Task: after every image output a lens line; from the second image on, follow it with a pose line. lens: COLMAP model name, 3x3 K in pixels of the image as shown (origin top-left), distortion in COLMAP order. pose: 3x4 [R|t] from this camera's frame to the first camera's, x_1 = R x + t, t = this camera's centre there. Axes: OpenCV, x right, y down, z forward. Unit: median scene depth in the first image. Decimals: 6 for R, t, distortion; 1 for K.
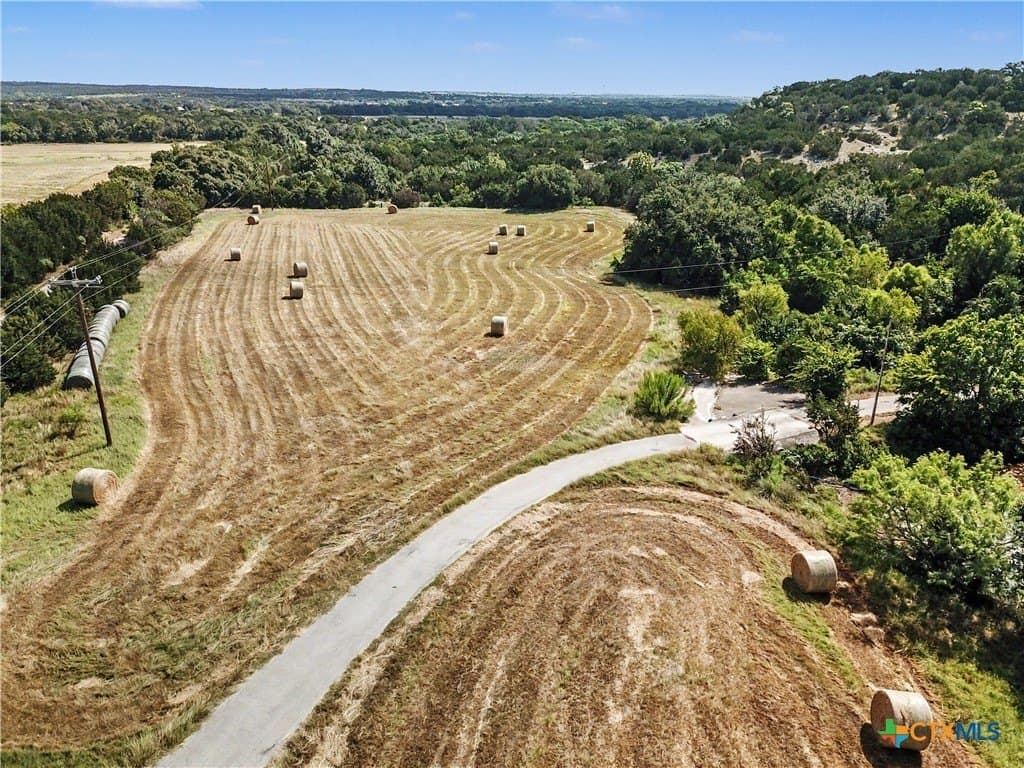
lens RADIAL K [[827.2, 0, 512.0], [0, 827.2, 384.0], [0, 0, 1]] dist [0.077982, -0.031125]
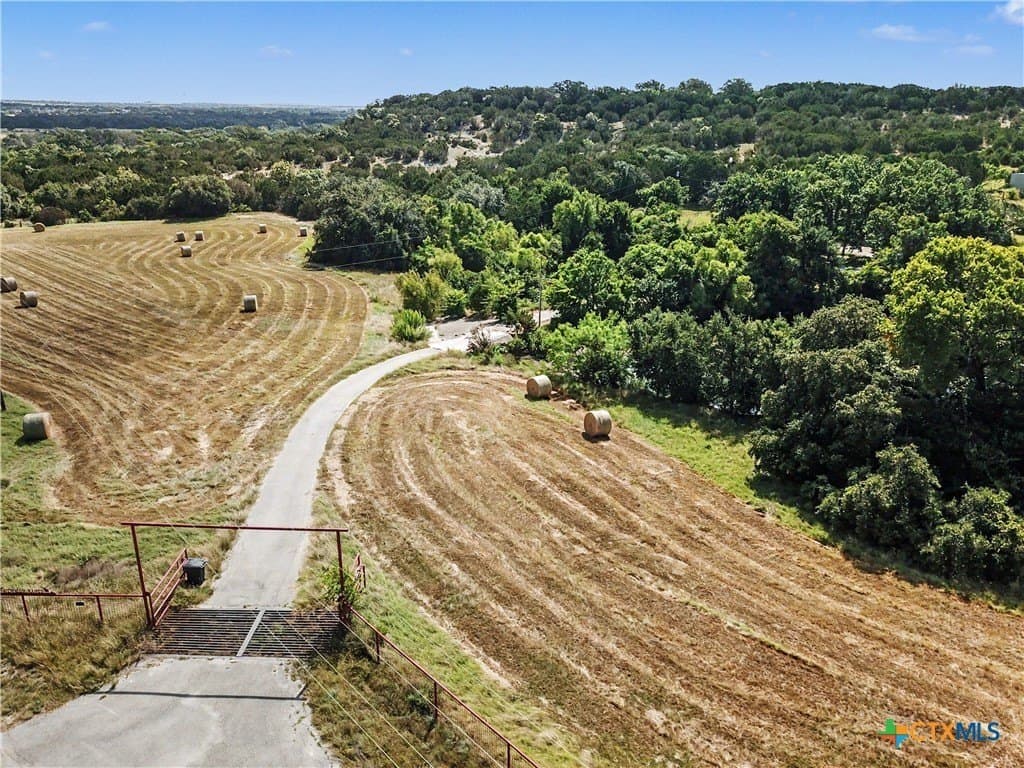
lens RADIAL K [[827.2, 0, 512.0], [0, 827.2, 384.0], [0, 0, 1]] dist [0.077982, -0.031125]
pose [[0.896096, -0.156202, 0.415466, -0.085921], [0.160168, 0.986759, 0.025533, 0.032873], [-0.413954, 0.043664, 0.909250, -0.117406]]
